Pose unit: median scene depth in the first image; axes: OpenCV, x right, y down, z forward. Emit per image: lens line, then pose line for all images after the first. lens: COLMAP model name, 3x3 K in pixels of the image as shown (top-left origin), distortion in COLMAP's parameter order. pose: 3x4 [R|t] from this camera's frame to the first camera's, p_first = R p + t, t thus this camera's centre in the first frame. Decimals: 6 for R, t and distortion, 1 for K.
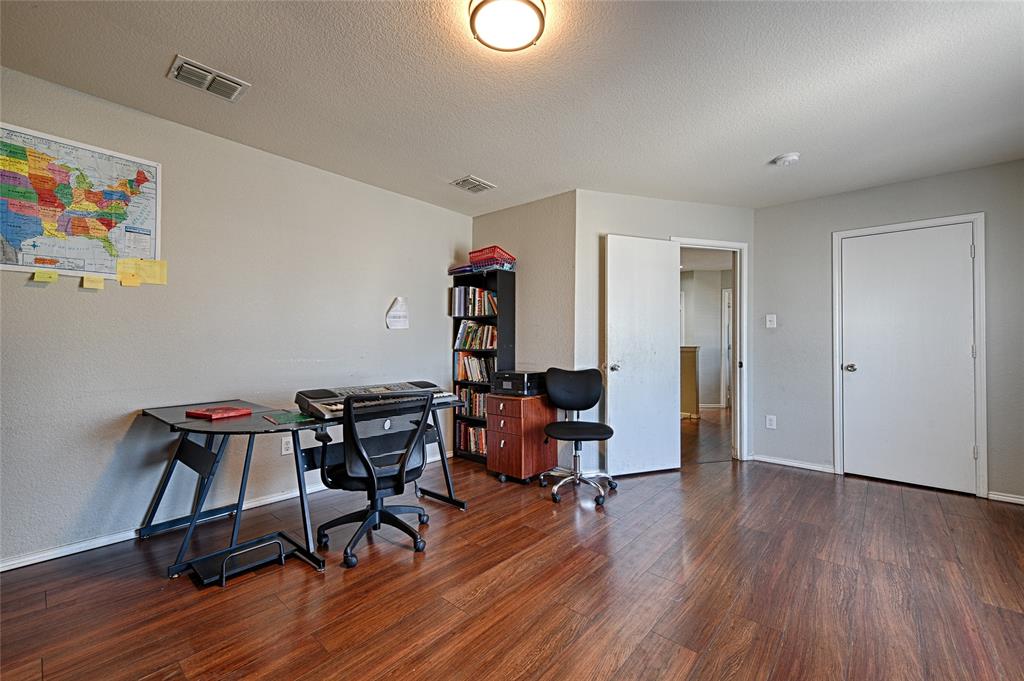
lens RADIAL K [[412.4, 0, 513.3], [0, 412.4, 340.3], [0, 0, 1]] dist [0.008345, -0.000042]
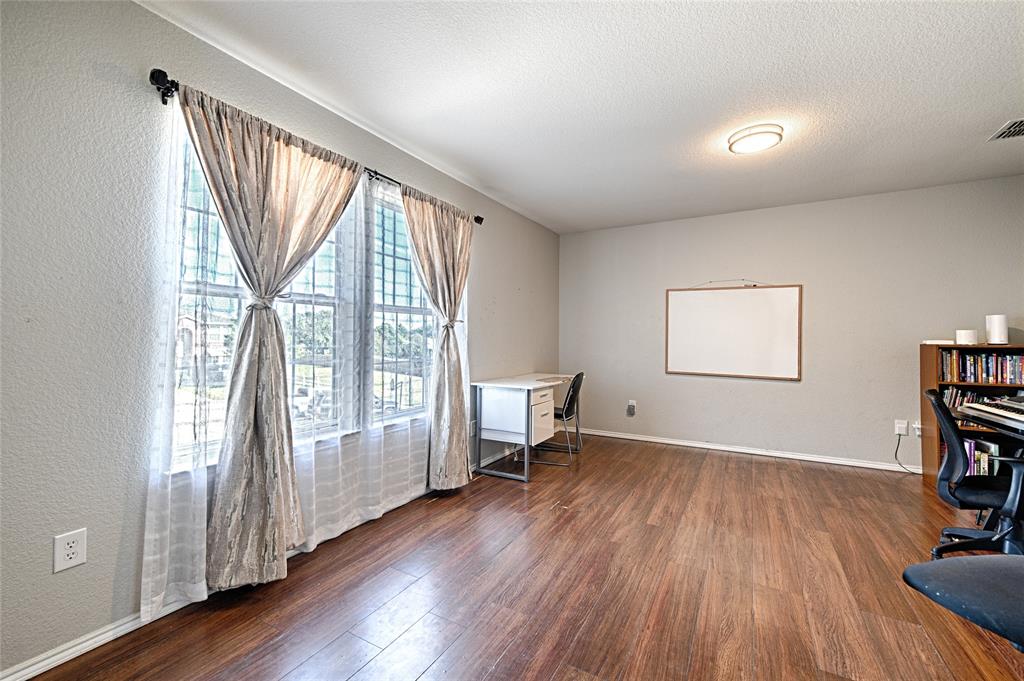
lens RADIAL K [[412.4, 0, 512.6], [0, 412.4, 338.0], [0, 0, 1]] dist [0.008345, -0.000042]
pose [[-0.979017, -0.011740, -0.203438, 1.061123], [-0.008994, 0.999856, -0.014415, 0.019186], [0.203578, -0.012282, -0.978982, 2.030444]]
